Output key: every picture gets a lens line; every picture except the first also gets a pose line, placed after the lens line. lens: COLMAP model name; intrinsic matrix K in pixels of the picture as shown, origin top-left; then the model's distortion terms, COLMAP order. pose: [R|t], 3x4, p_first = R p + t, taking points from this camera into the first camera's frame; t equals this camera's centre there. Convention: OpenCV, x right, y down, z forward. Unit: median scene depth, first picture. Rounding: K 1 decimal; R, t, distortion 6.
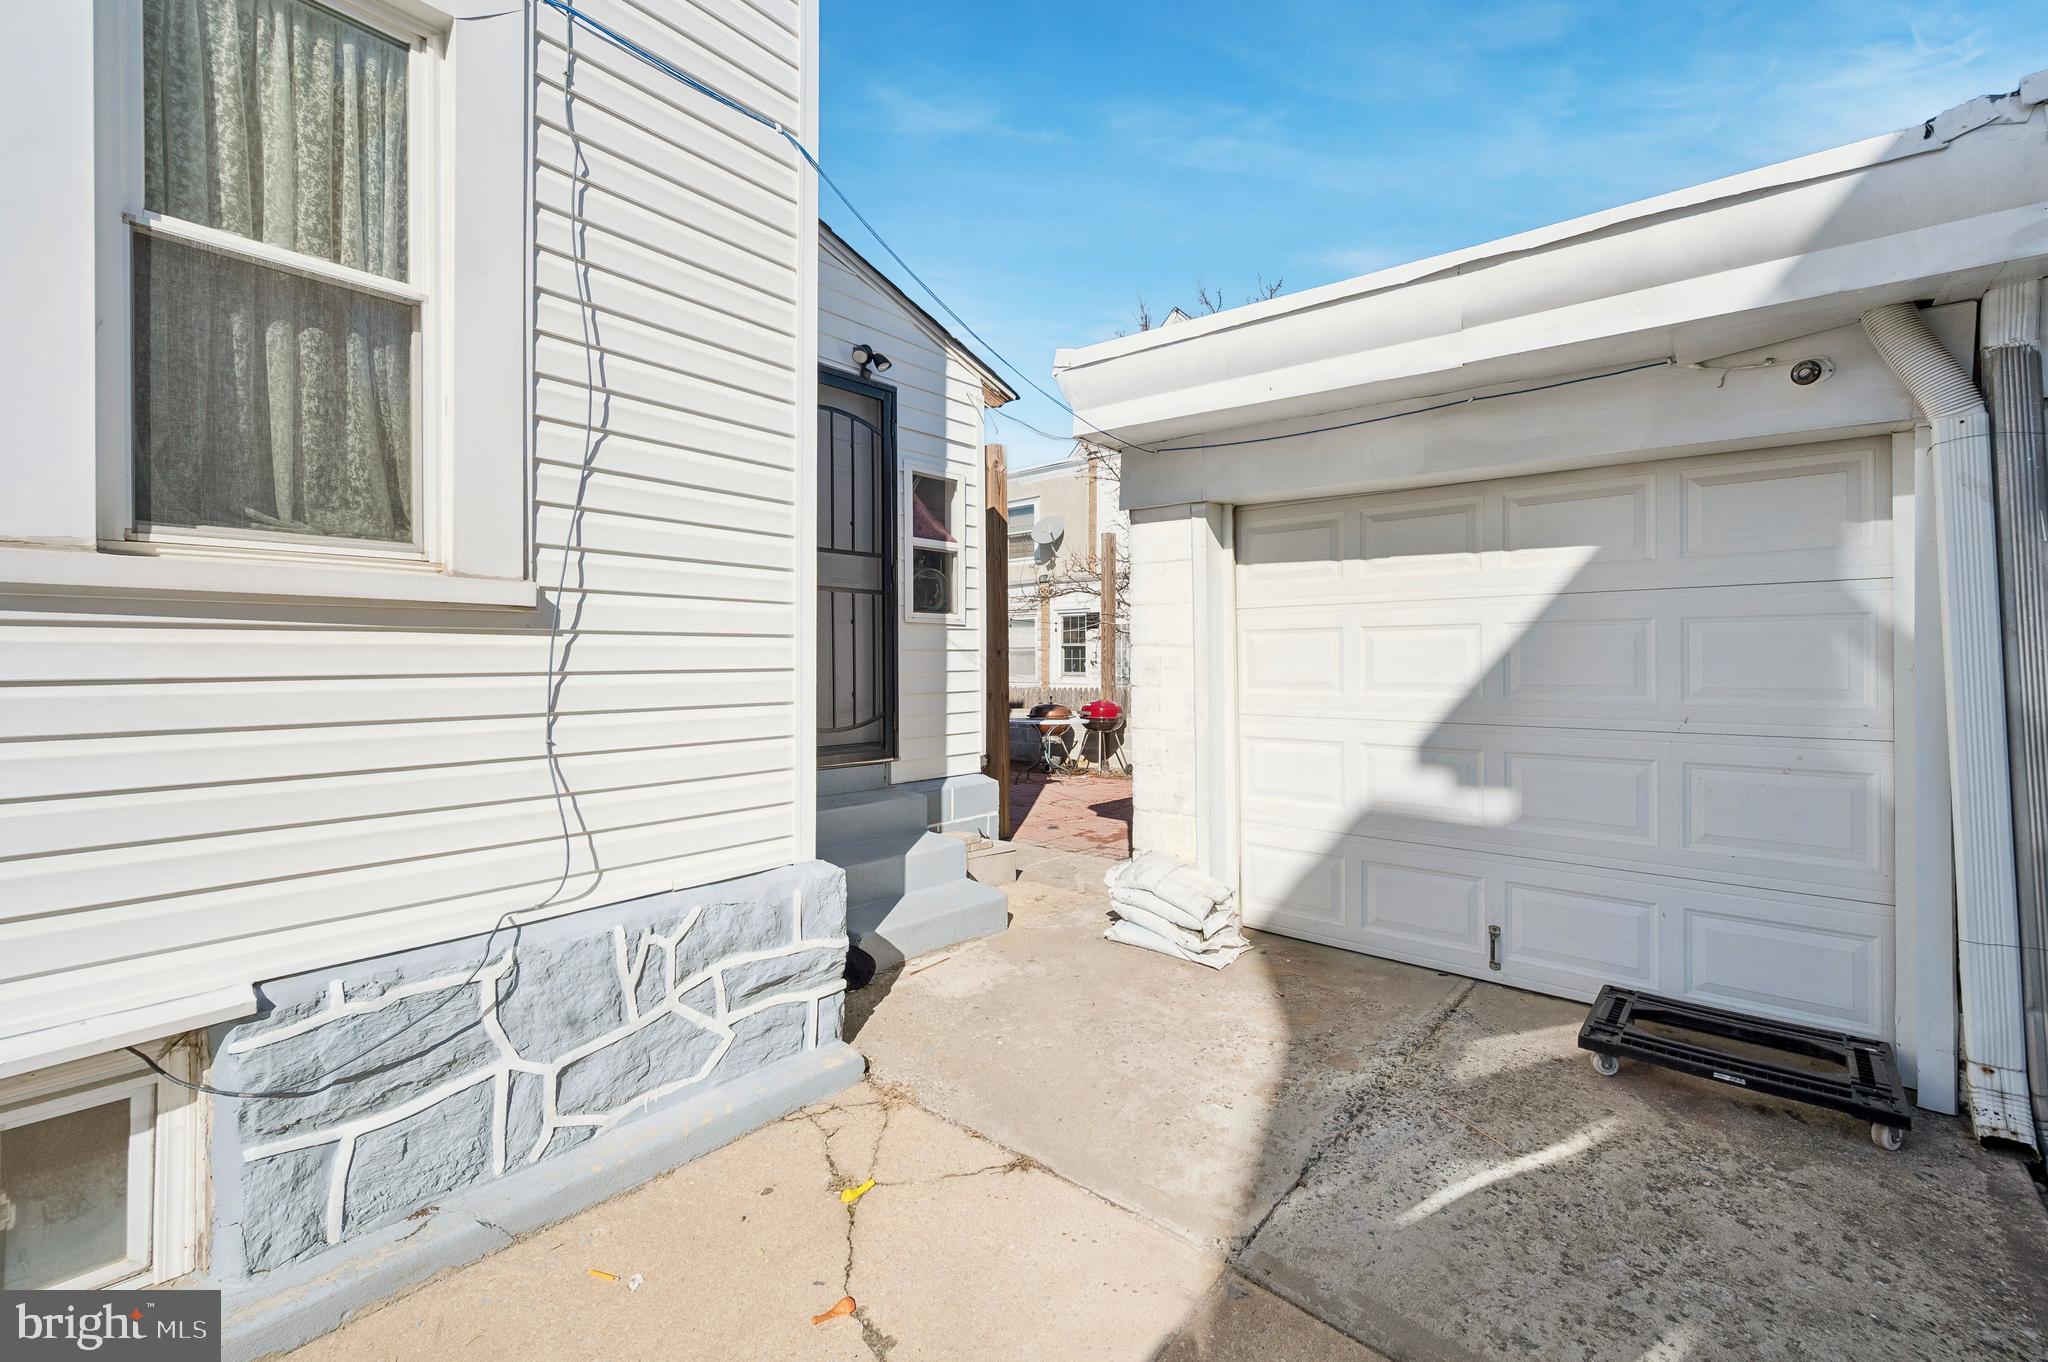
lens RADIAL K [[807.7, 0, 1026.3], [0, 807.7, 671.7], [0, 0, 1]] dist [-0.000250, 0.000000]
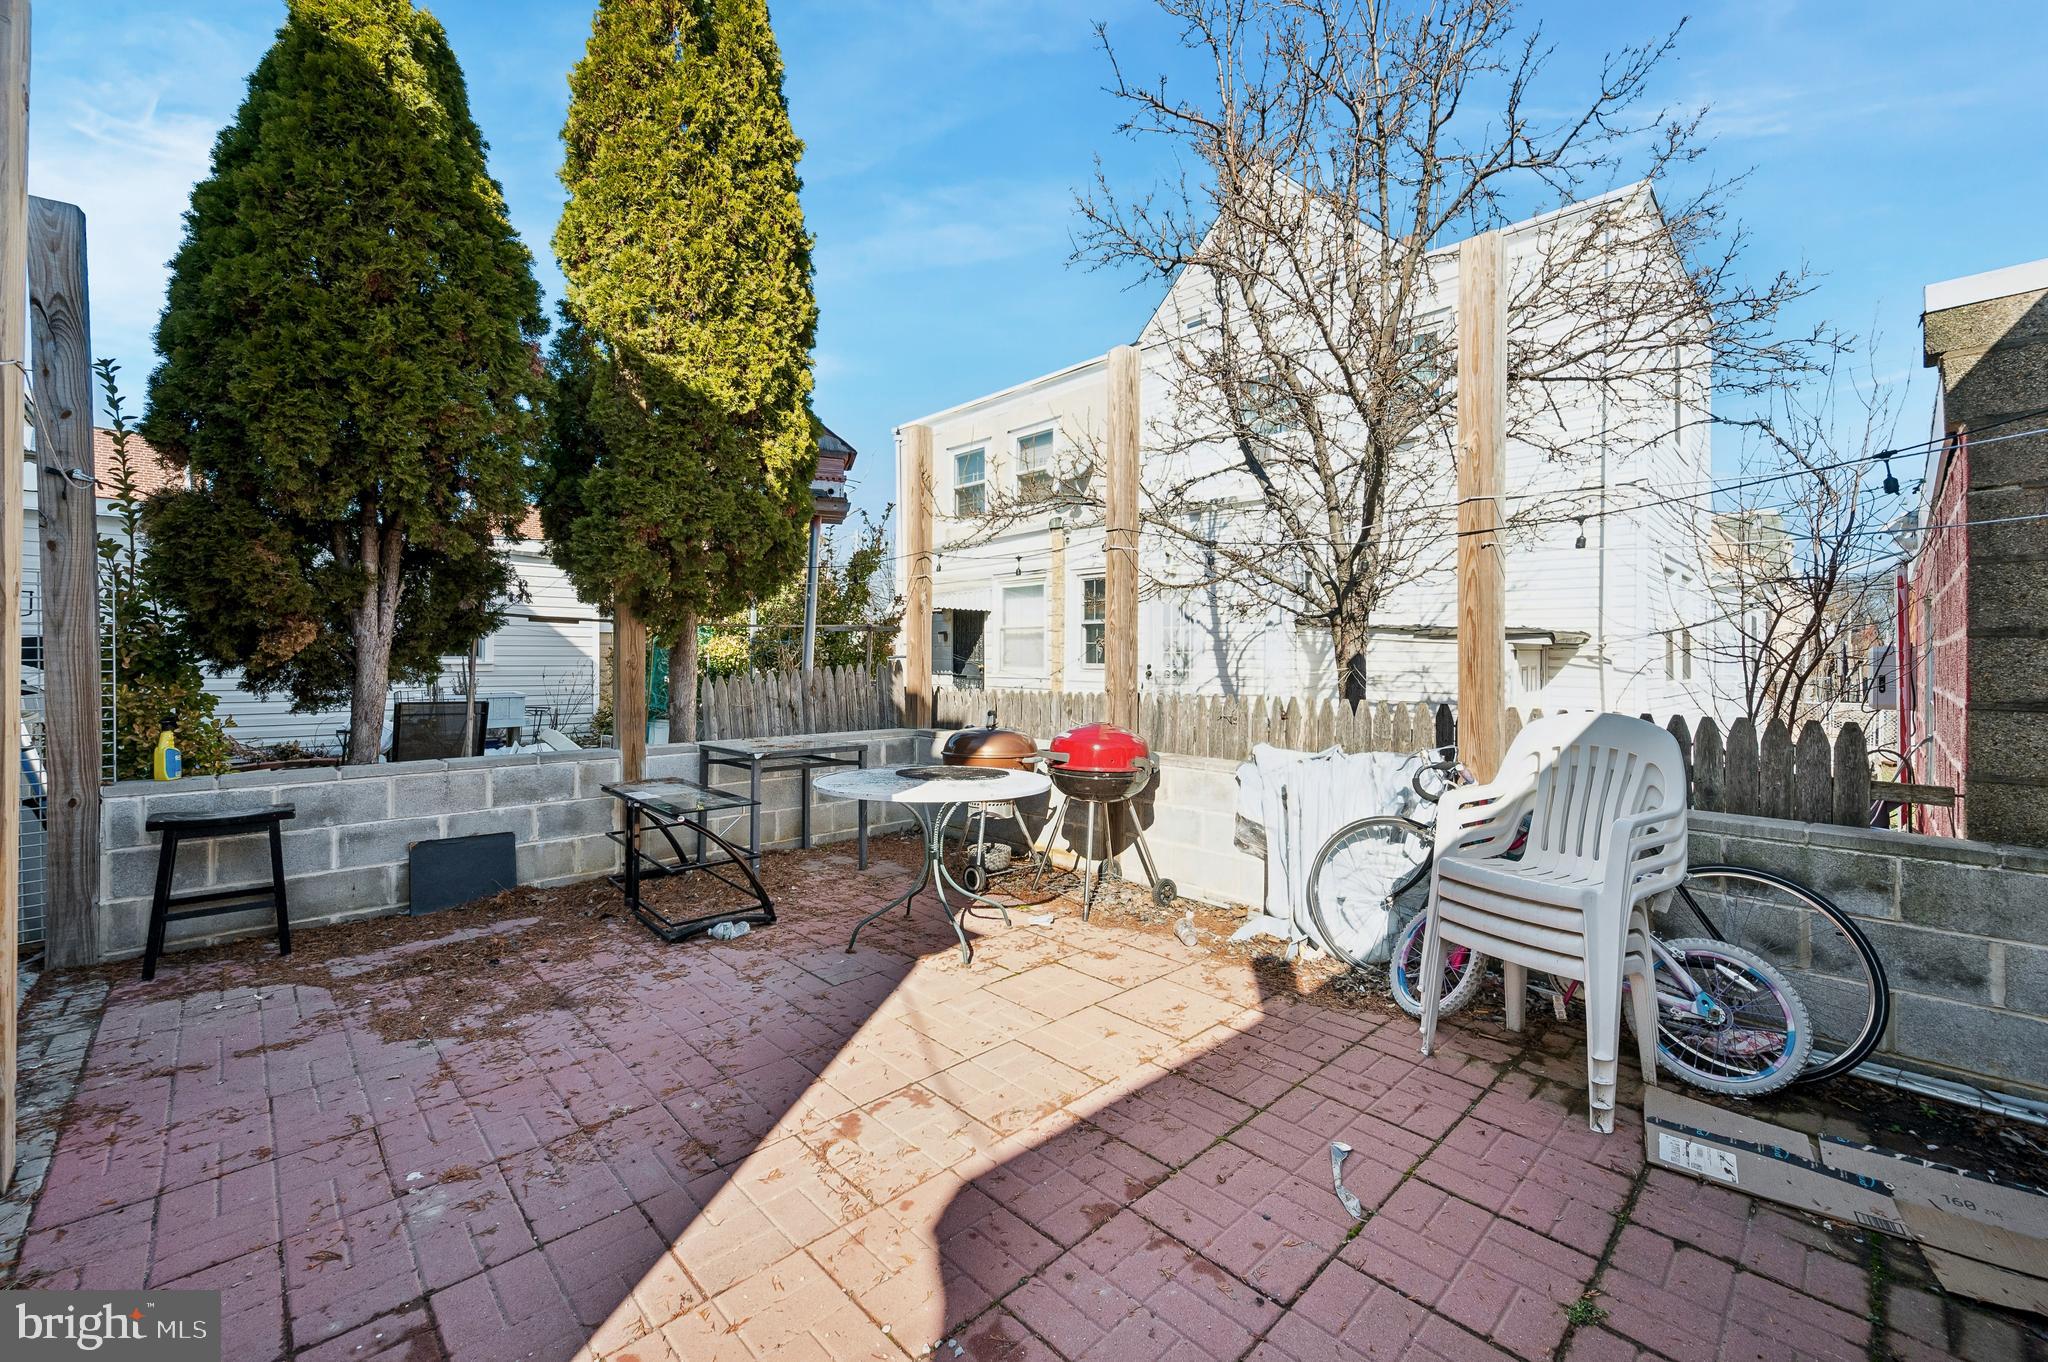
lens RADIAL K [[807.7, 0, 1018.8], [0, 807.7, 674.1], [0, 0, 1]] dist [-0.000250, 0.000000]
pose [[0.996473, 0.012240, -0.083016, 0.081507], [-0.011094, 0.999837, 0.014250, 0.001878], [0.083177, -0.013279, 0.996446, 0.541857]]
